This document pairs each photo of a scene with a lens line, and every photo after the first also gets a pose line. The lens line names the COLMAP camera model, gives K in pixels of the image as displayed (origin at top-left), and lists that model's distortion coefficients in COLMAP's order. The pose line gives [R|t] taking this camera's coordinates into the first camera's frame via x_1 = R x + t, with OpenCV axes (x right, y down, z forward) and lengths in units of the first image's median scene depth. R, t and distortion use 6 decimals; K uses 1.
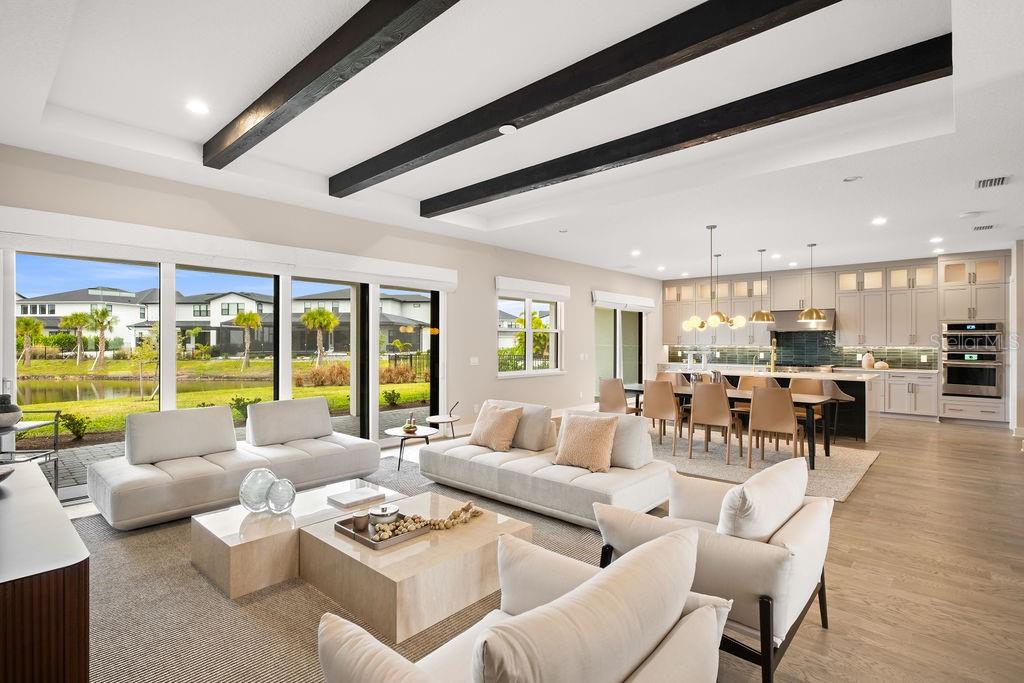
lens RADIAL K [[490.6, 0, 511.2], [0, 490.6, 339.2], [0, 0, 1]] dist [-0.006188, 0.003372]
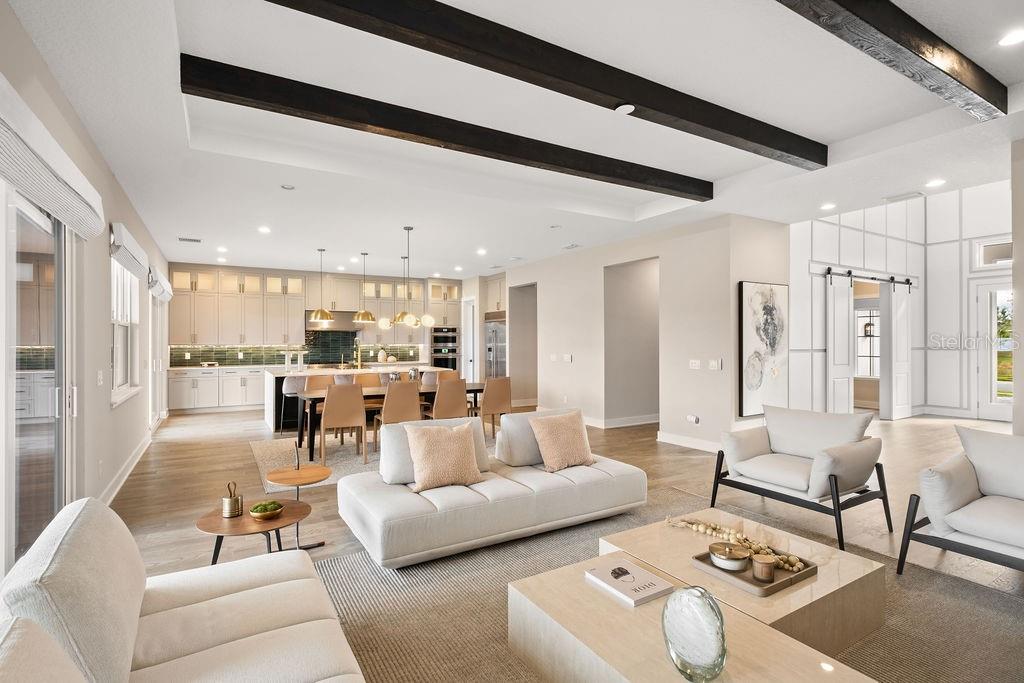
lens RADIAL K [[490.6, 0, 507.6], [0, 490.6, 339.0], [0, 0, 1]] dist [-0.006188, 0.003372]
pose [[0.294691, 0.001730, 0.955591, -0.362270], [-0.002519, 0.999996, -0.001033, 0.001872], [-0.955589, -0.002102, 0.294694, 0.356611]]
